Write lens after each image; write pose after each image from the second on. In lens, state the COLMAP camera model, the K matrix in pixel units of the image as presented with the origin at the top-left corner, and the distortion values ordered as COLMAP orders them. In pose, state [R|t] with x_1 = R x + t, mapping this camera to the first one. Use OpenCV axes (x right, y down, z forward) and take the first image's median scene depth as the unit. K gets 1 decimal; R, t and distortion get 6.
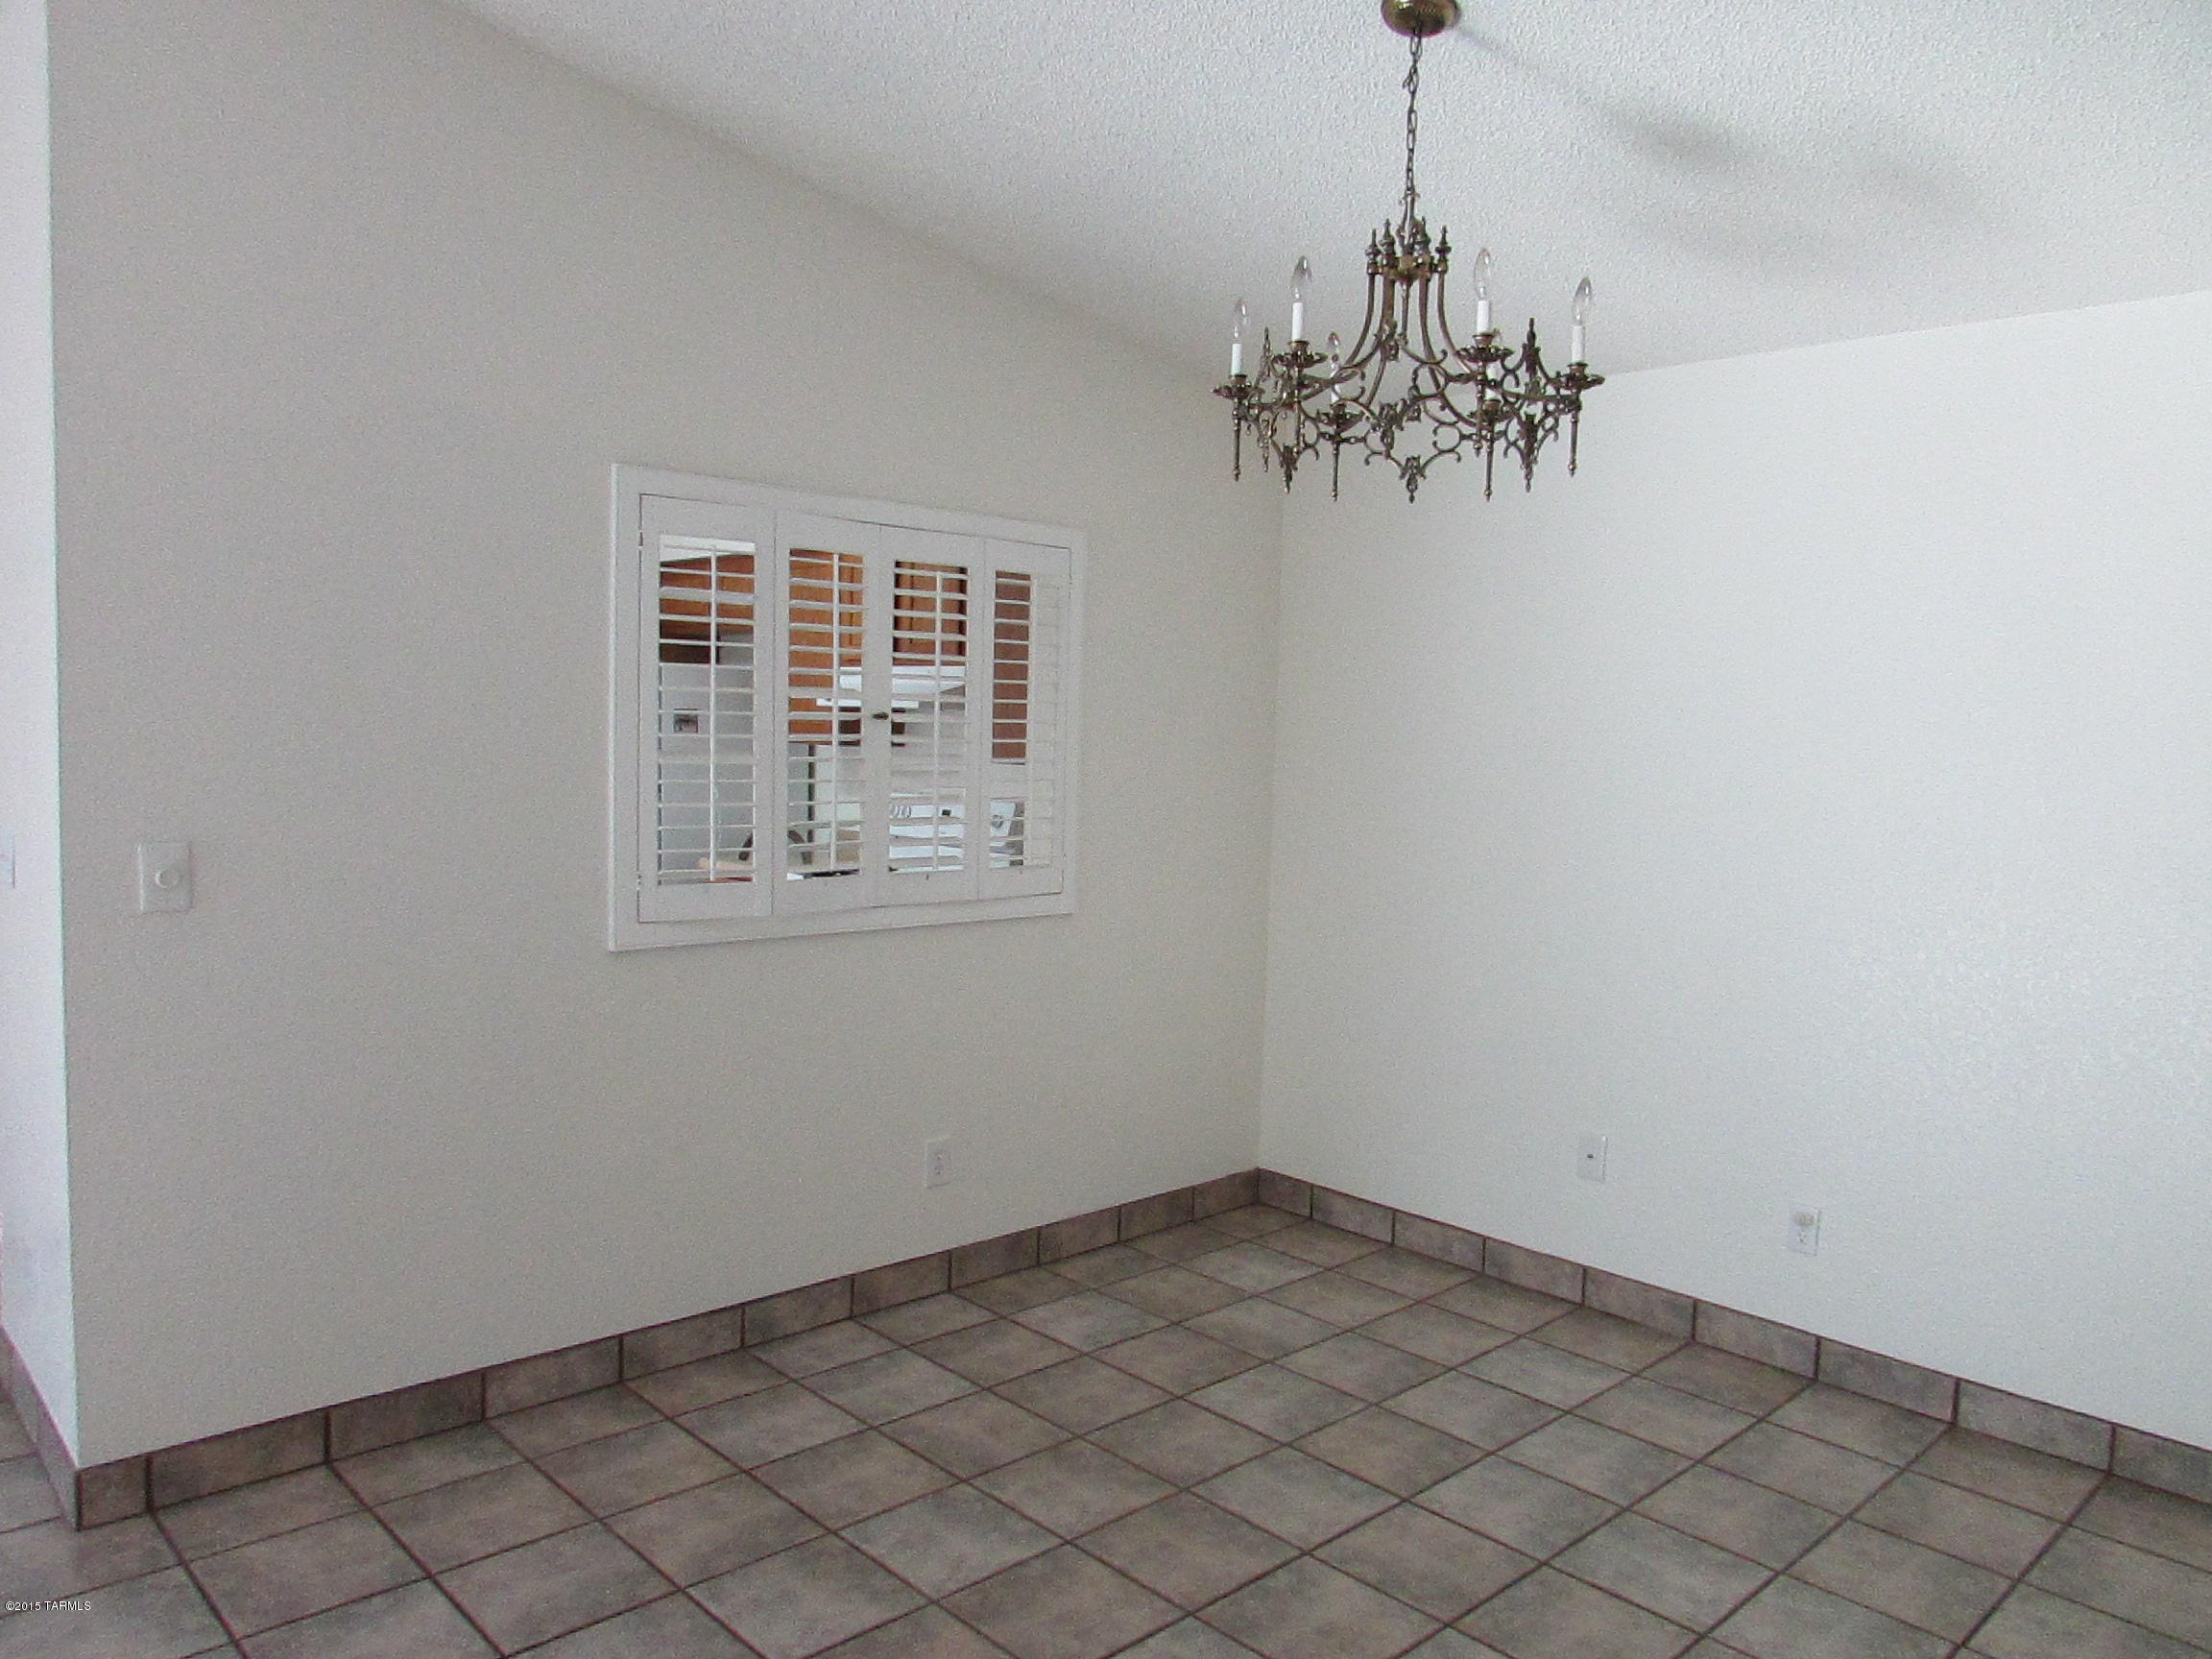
lens RADIAL K [[1571.2, 0, 1106.0], [0, 1571.2, 829.5], [0, 0, 1]] dist [-0.013309, 0.000274]
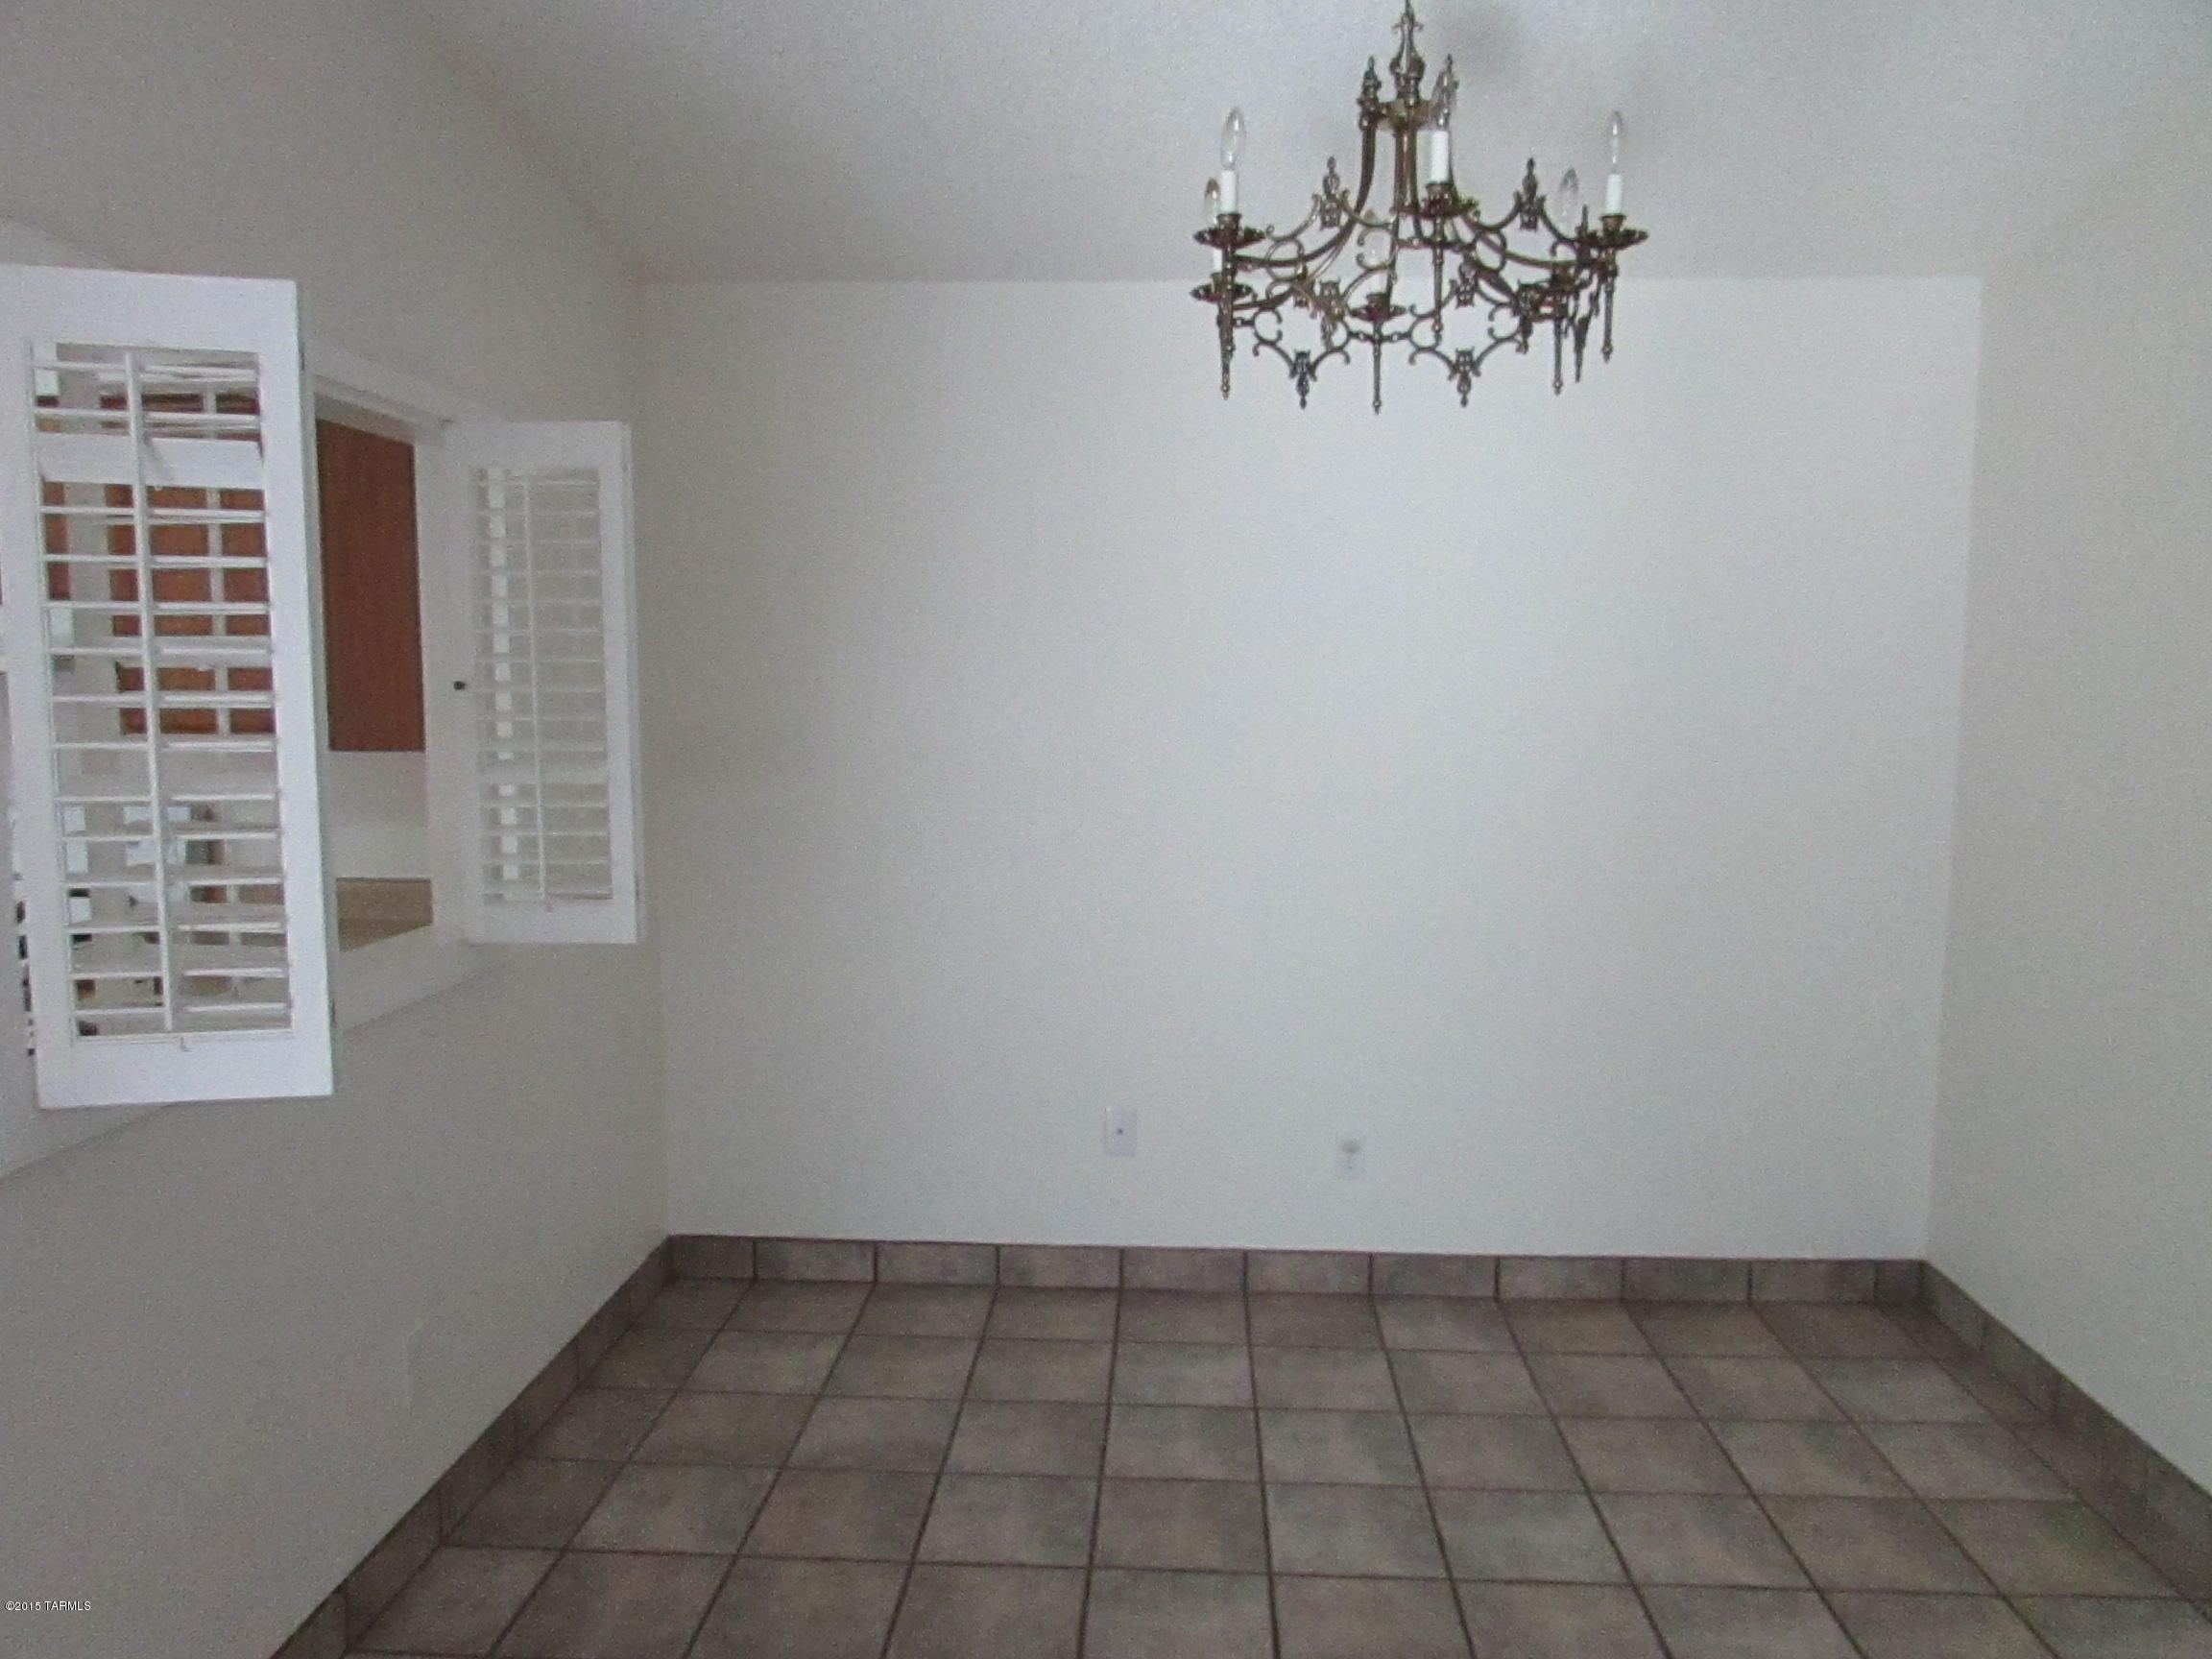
lens RADIAL K [[1571.2, 0, 1106.0], [0, 1571.2, 829.5], [0, 0, 1]] dist [-0.013309, 0.000274]
pose [[0.733541, -0.097909, 0.672555, -0.351381], [0.070675, 0.995193, 0.067794, -0.039851], [-0.675960, -0.002197, 0.736935, 0.356586]]
